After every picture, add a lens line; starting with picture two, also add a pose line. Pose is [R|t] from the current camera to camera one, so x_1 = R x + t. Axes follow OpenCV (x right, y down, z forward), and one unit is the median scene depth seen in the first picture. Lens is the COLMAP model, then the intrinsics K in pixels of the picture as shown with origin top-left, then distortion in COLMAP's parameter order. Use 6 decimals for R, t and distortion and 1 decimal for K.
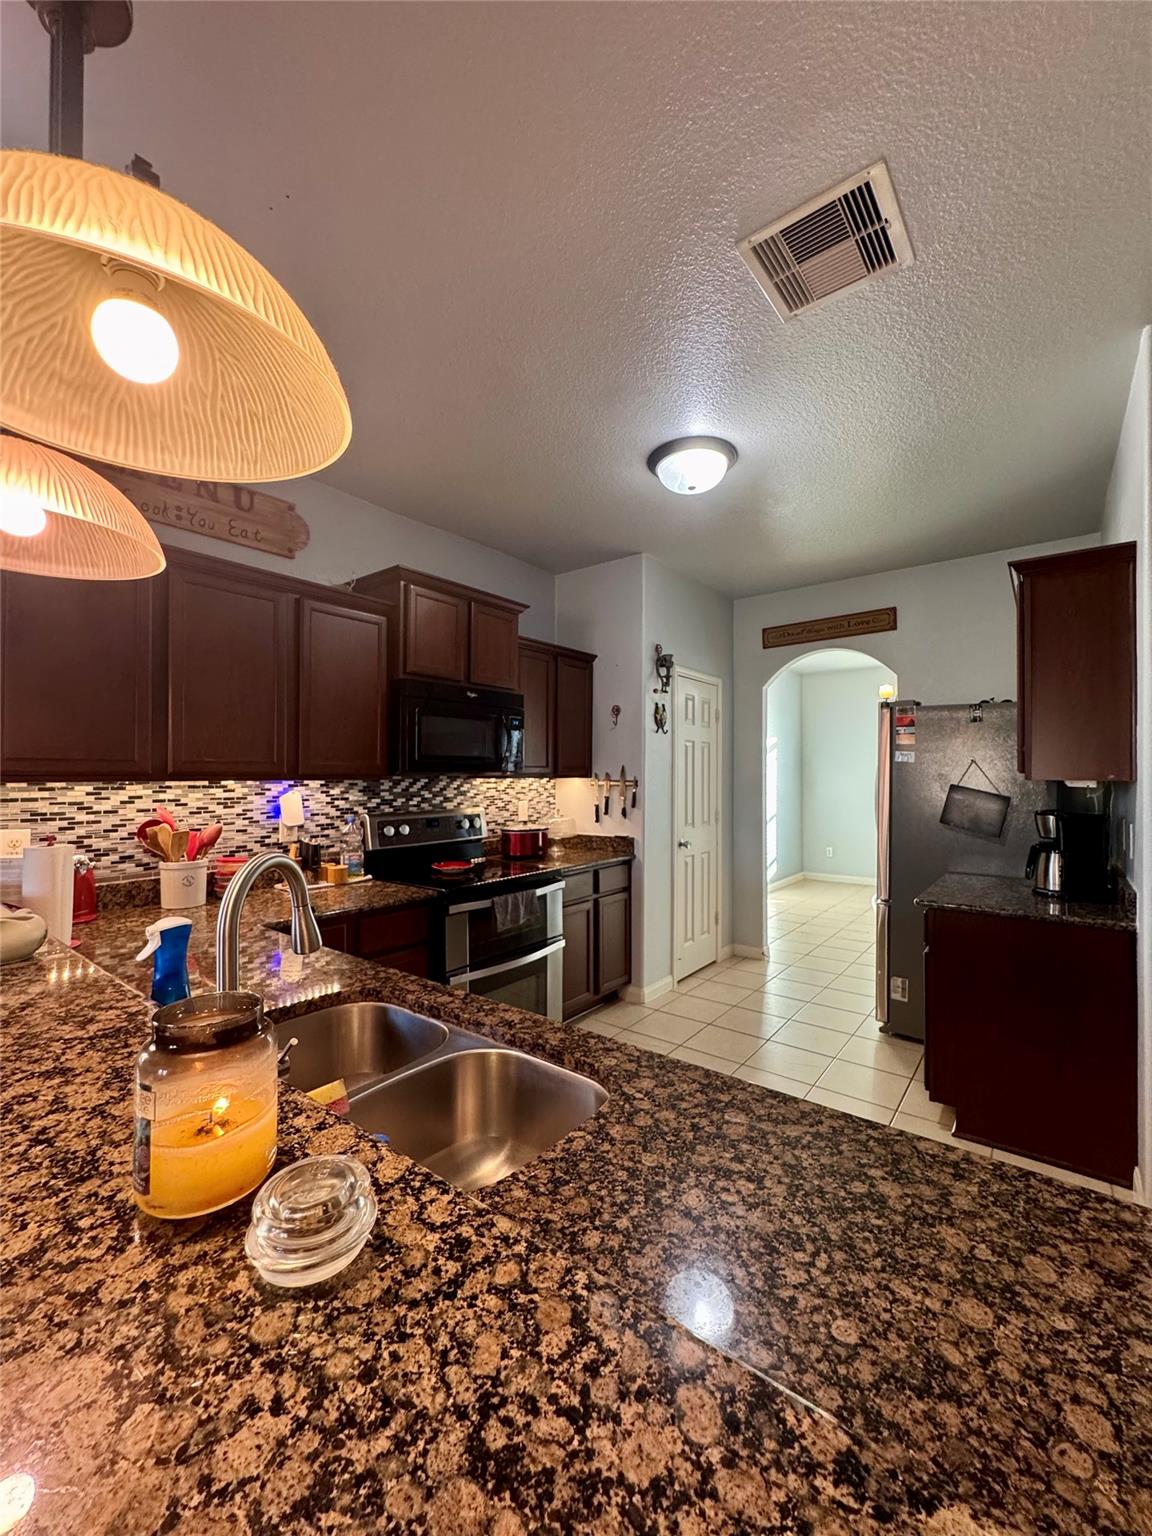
lens RADIAL K [[613.5, 0, 577.8], [0, 613.5, 769.6], [0, 0, 1]] dist [-0.006386, 0.000708]
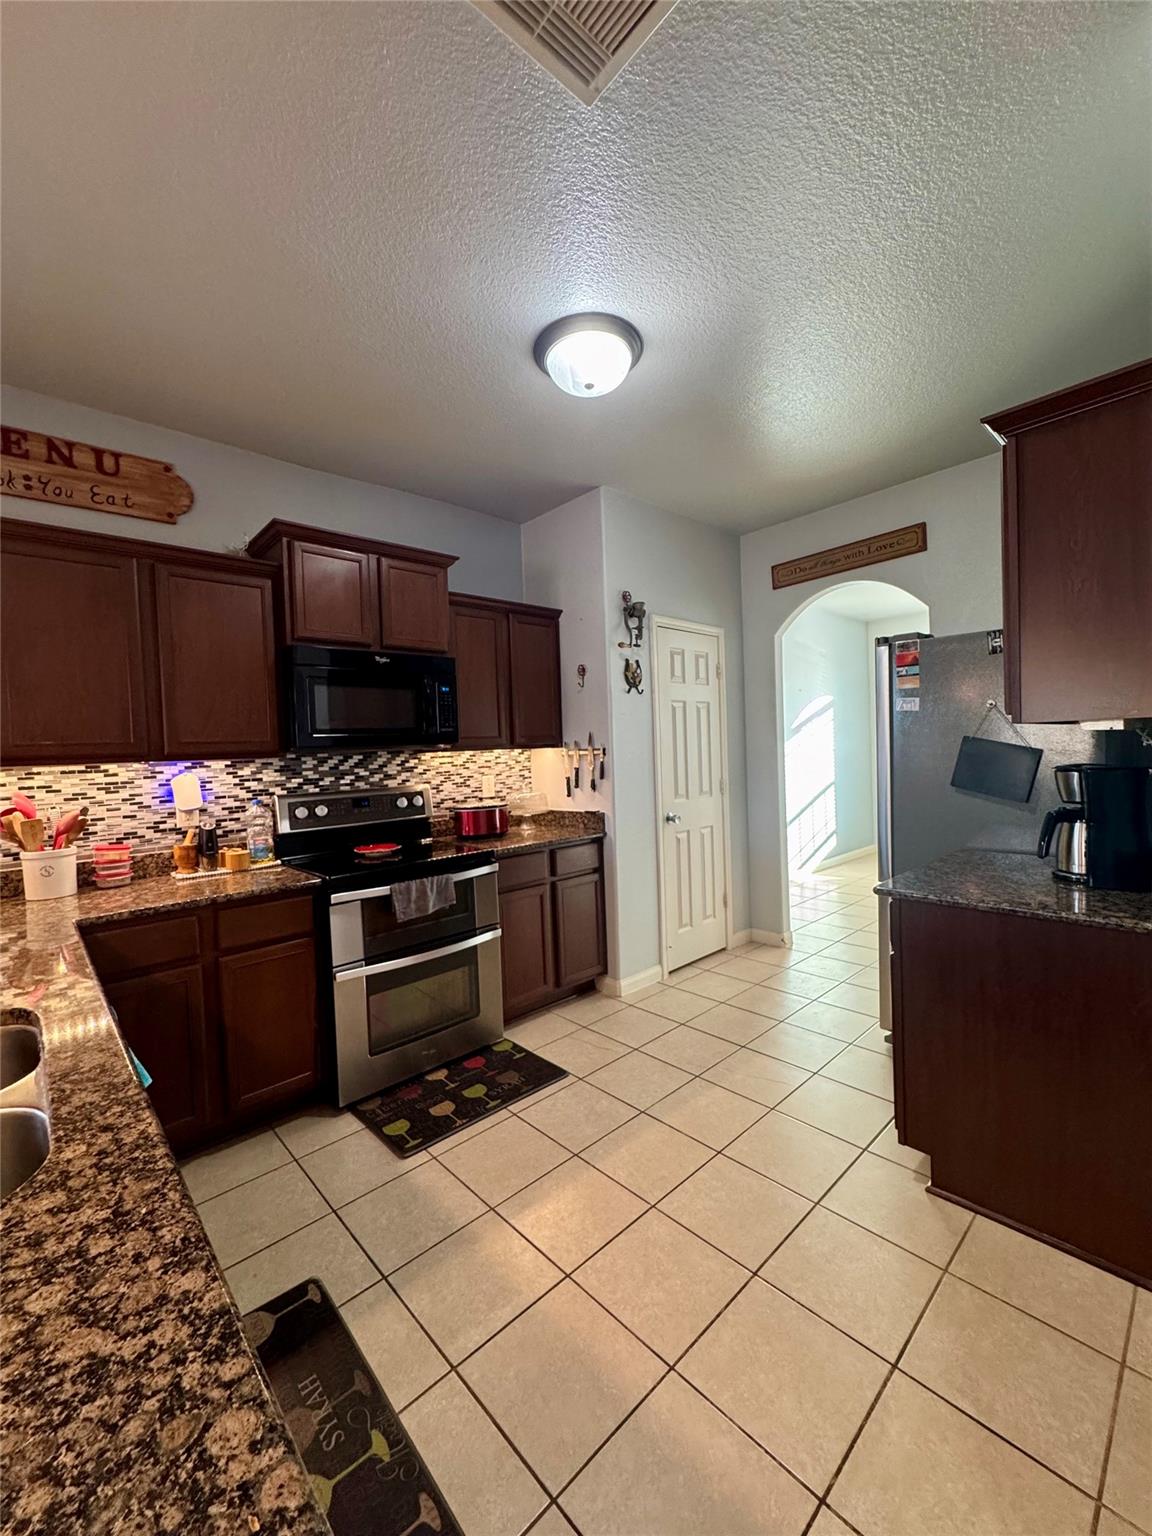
lens RADIAL K [[613.5, 0, 576.8], [0, 613.5, 768.9], [0, 0, 1]] dist [-0.006386, 0.000708]
pose [[0.986047, -0.034743, -0.162803, 0.232661], [0.041302, 0.998459, 0.037077, 0.015270], [0.161264, -0.043284, 0.985962, 0.139311]]
